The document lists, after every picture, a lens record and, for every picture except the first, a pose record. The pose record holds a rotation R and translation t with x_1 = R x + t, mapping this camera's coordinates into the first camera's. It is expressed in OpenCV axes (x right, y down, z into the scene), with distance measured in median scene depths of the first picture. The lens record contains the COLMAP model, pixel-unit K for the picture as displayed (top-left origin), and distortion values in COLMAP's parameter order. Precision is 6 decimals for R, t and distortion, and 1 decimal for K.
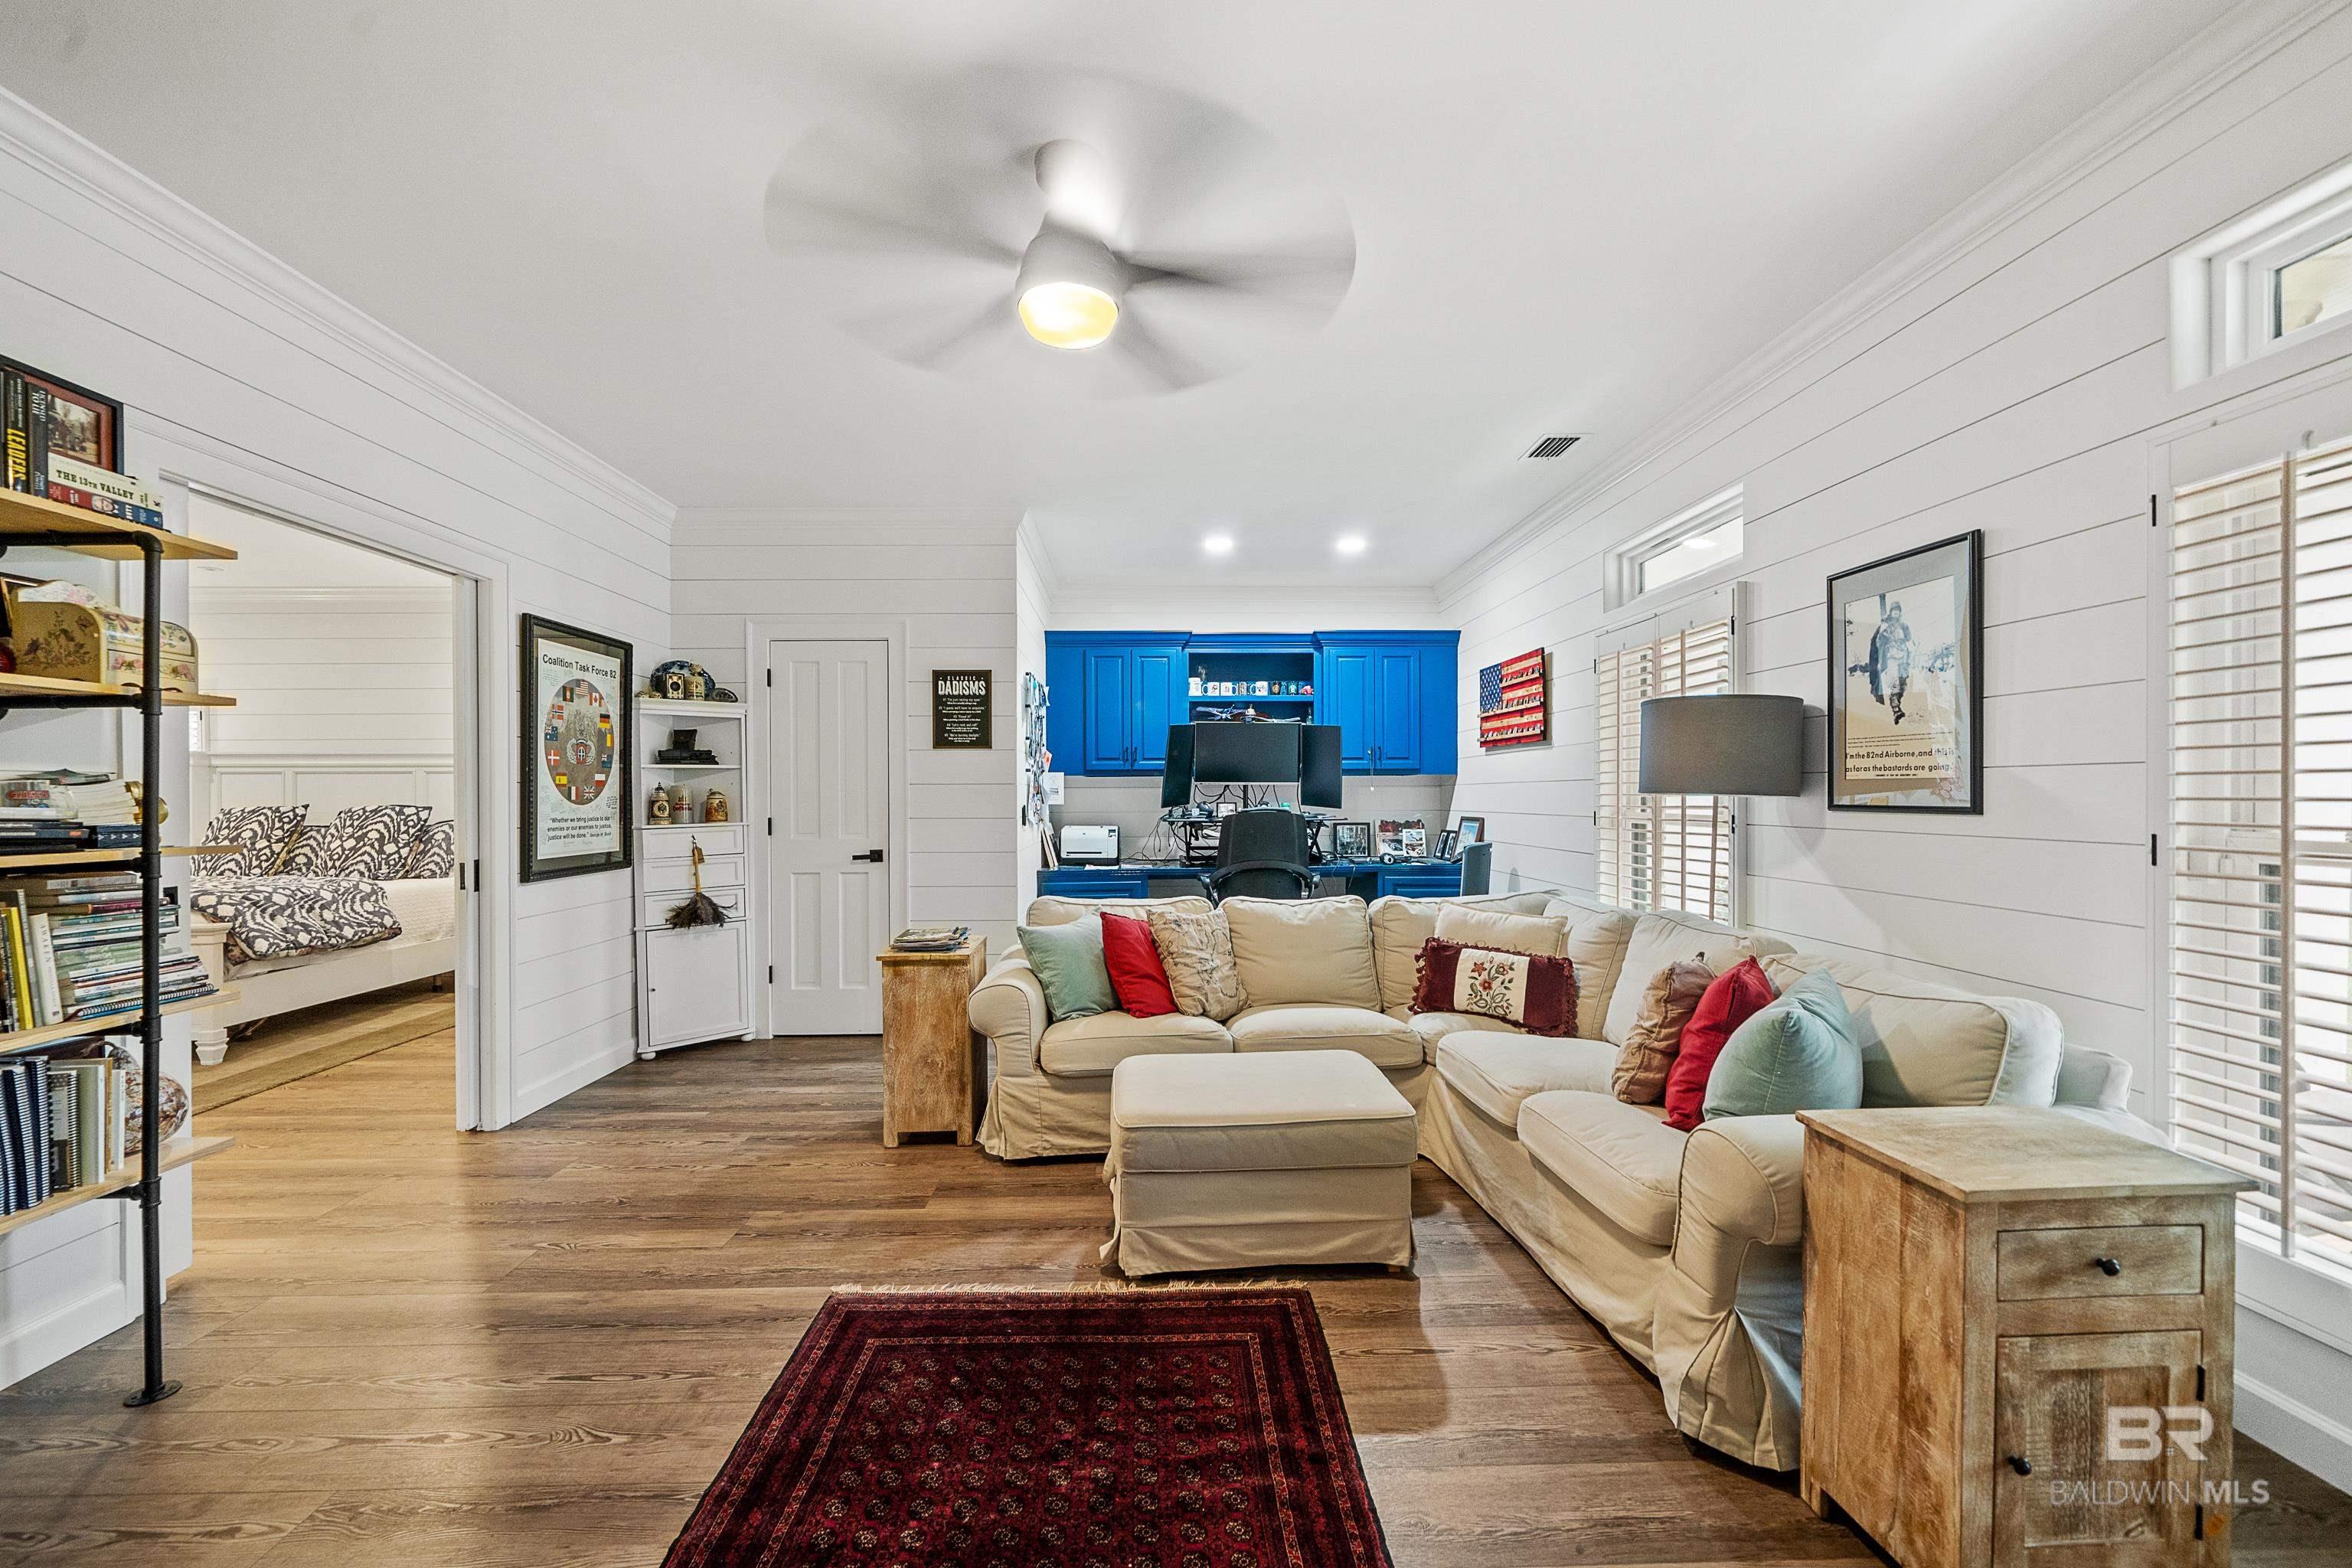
lens RADIAL K [[940.9, 0, 1162.6], [0, 940.9, 795.9], [0, 0, 1]] dist [-0.003389, -0.000207]
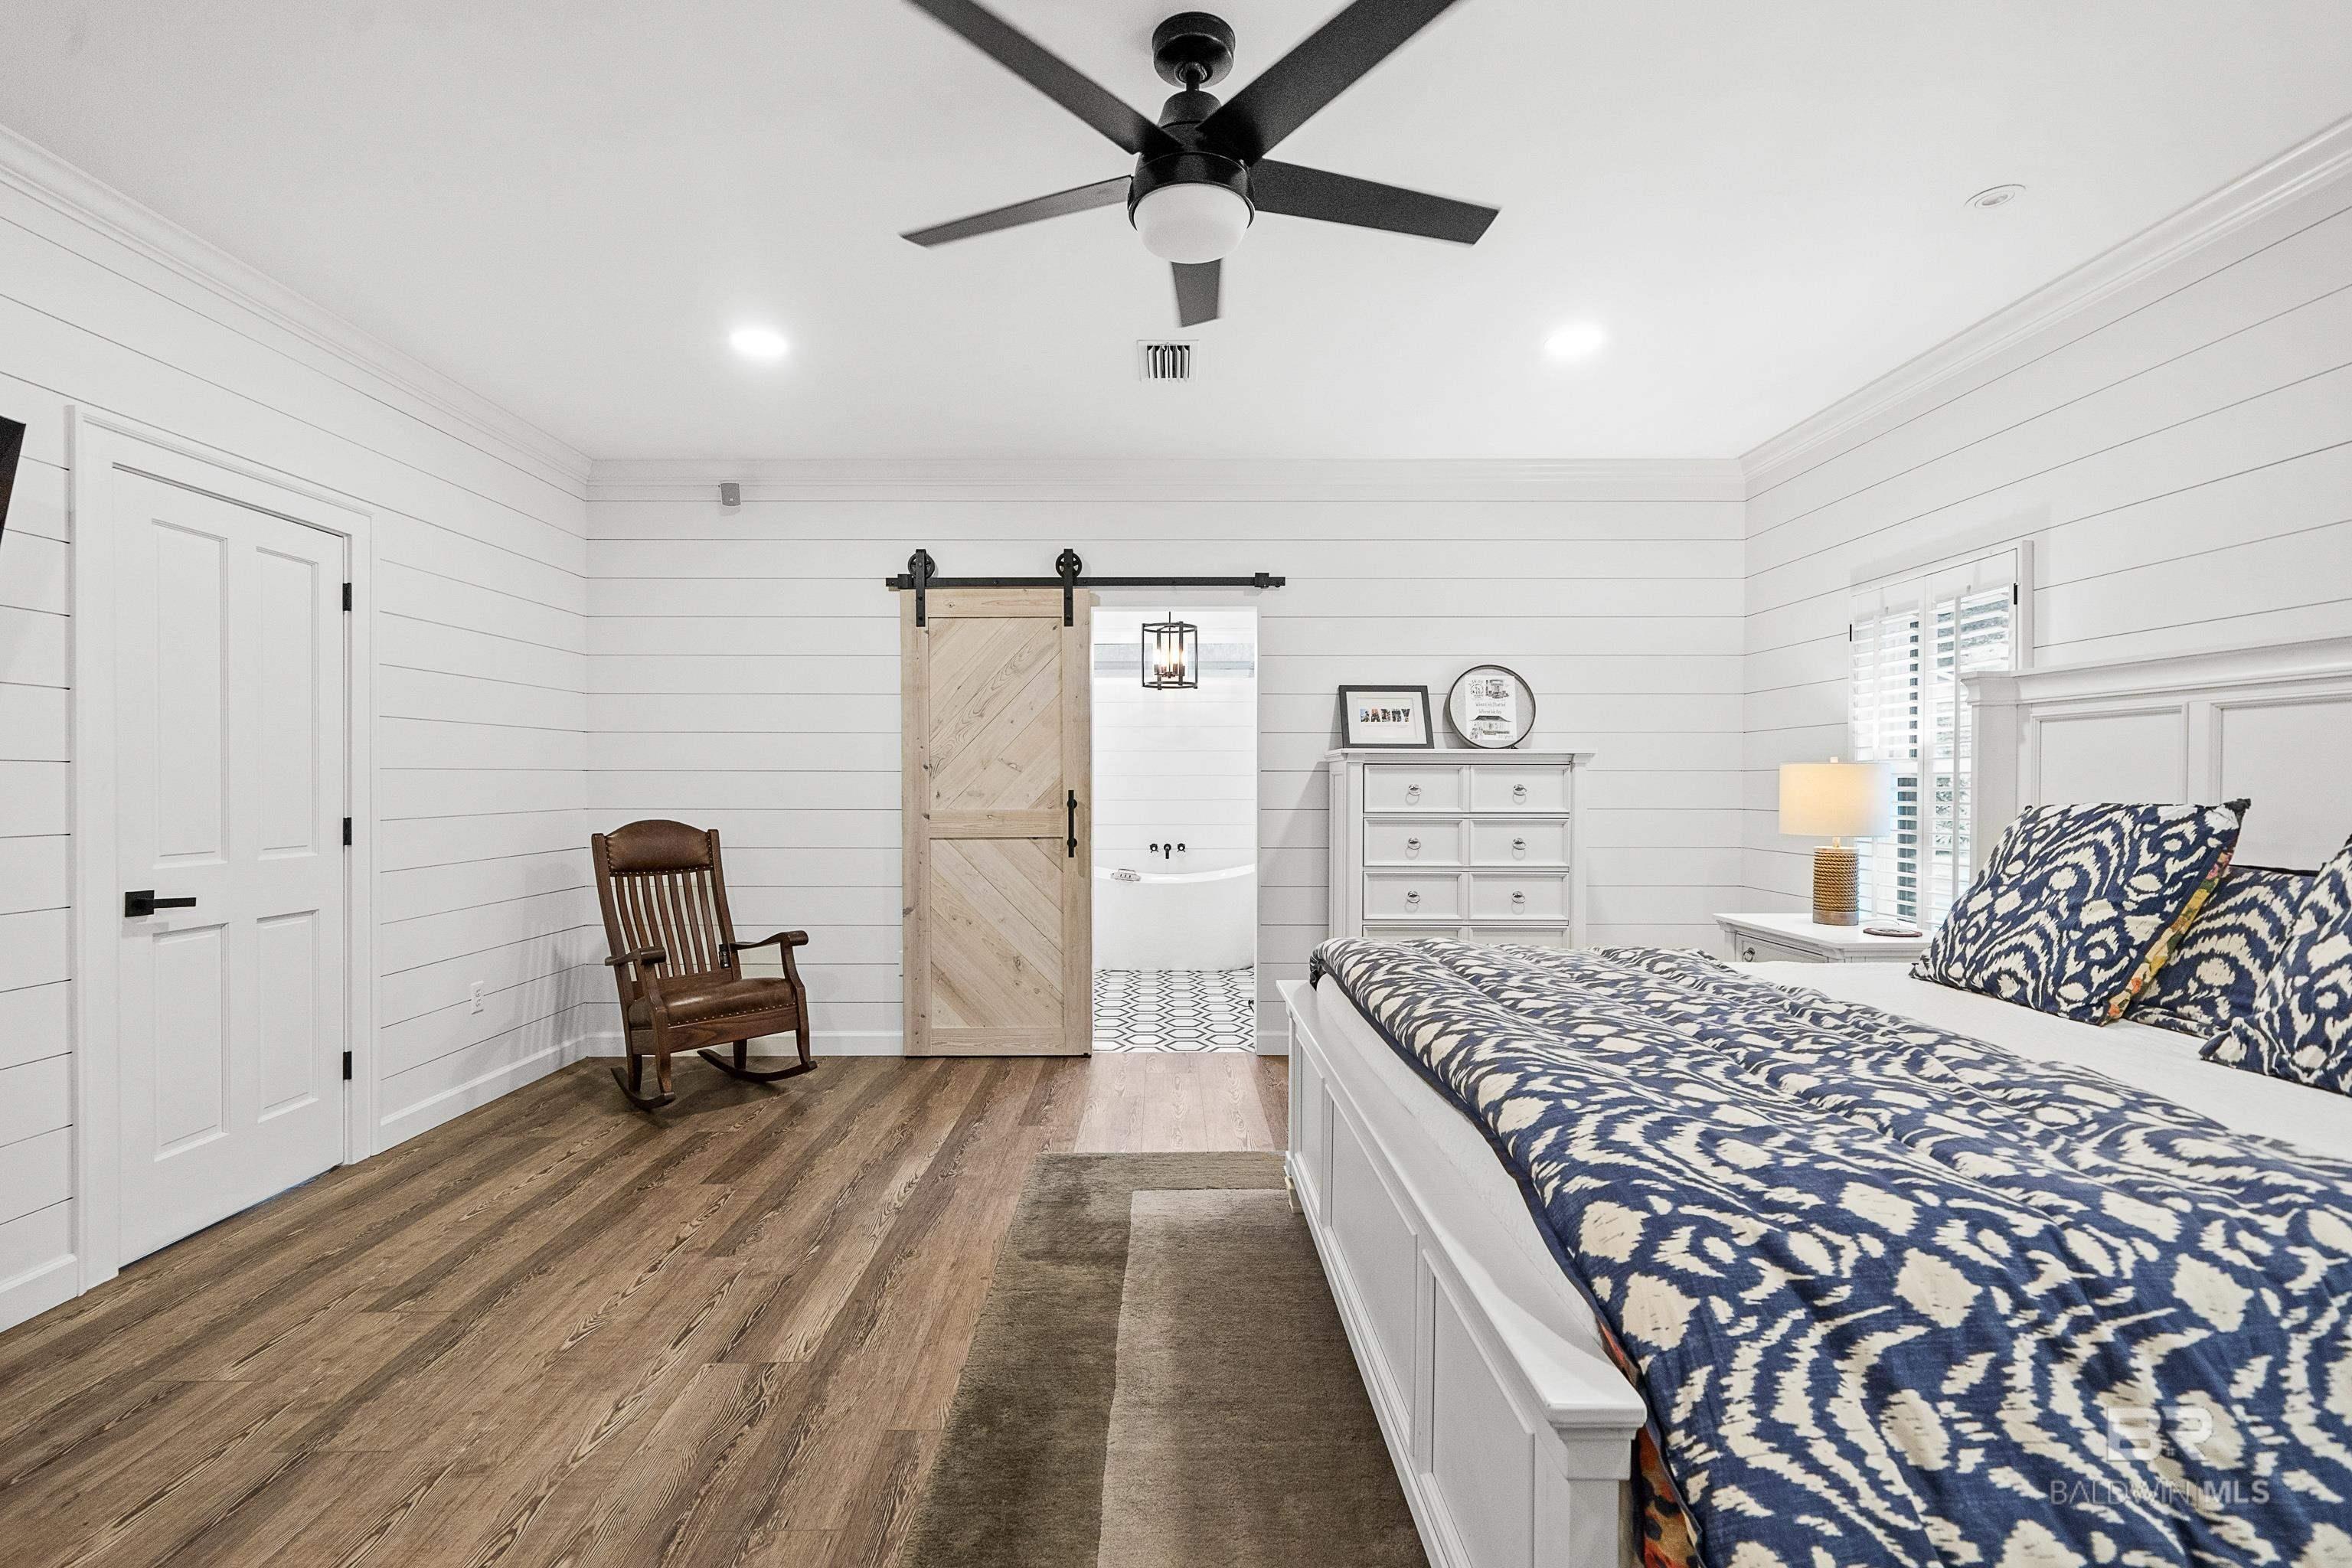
lens RADIAL K [[1050.1, 0, 1170.1], [0, 1050.1, 793.1], [0, 0, 1]] dist [0.000023, 0.001096]
pose [[-0.018749, 0.014598, -0.999718, -0.574031], [-0.002903, 0.999888, 0.014655, 0.002707], [0.999820, 0.003176, -0.018704, 0.672798]]
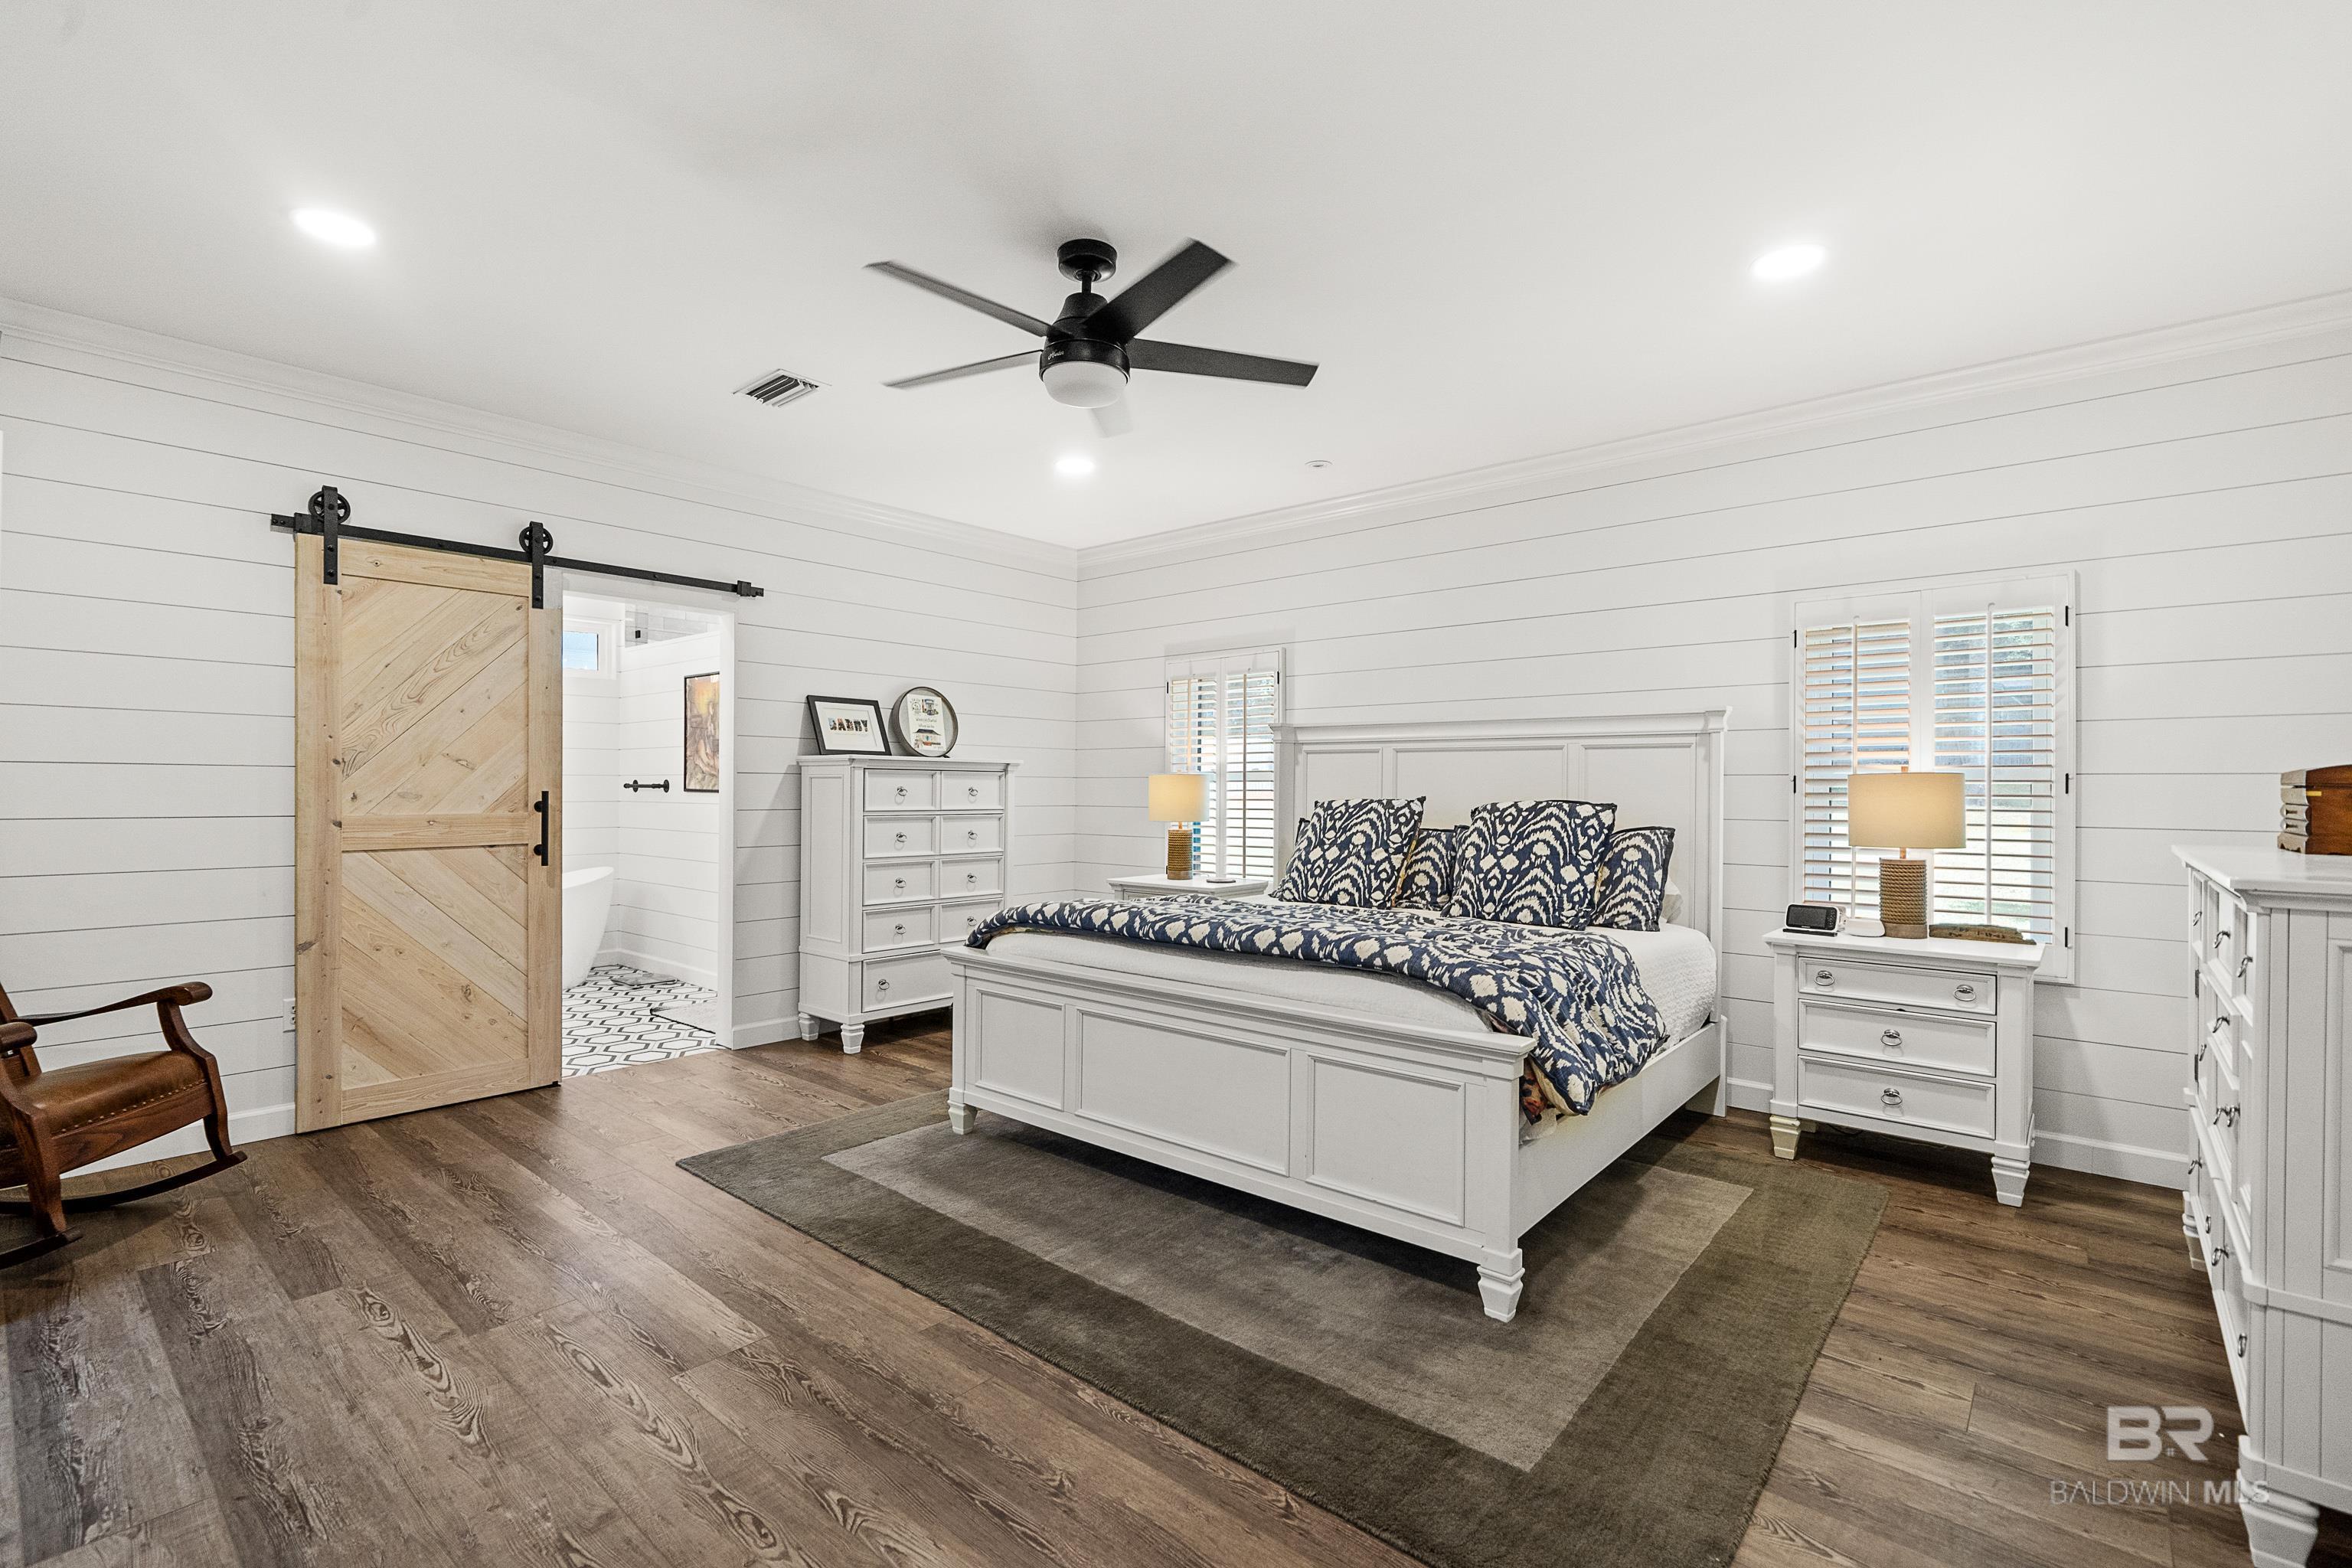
lens RADIAL K [[1050.1, 0, 1175.2], [0, 1050.1, 787.1], [0, 0, 1]] dist [0.000023, 0.001096]
pose [[0.741318, 0.009976, -0.671079, -0.568212], [-0.012097, 0.999926, 0.001501, 0.003294], [0.671044, 0.007005, 0.741384, 0.344269]]
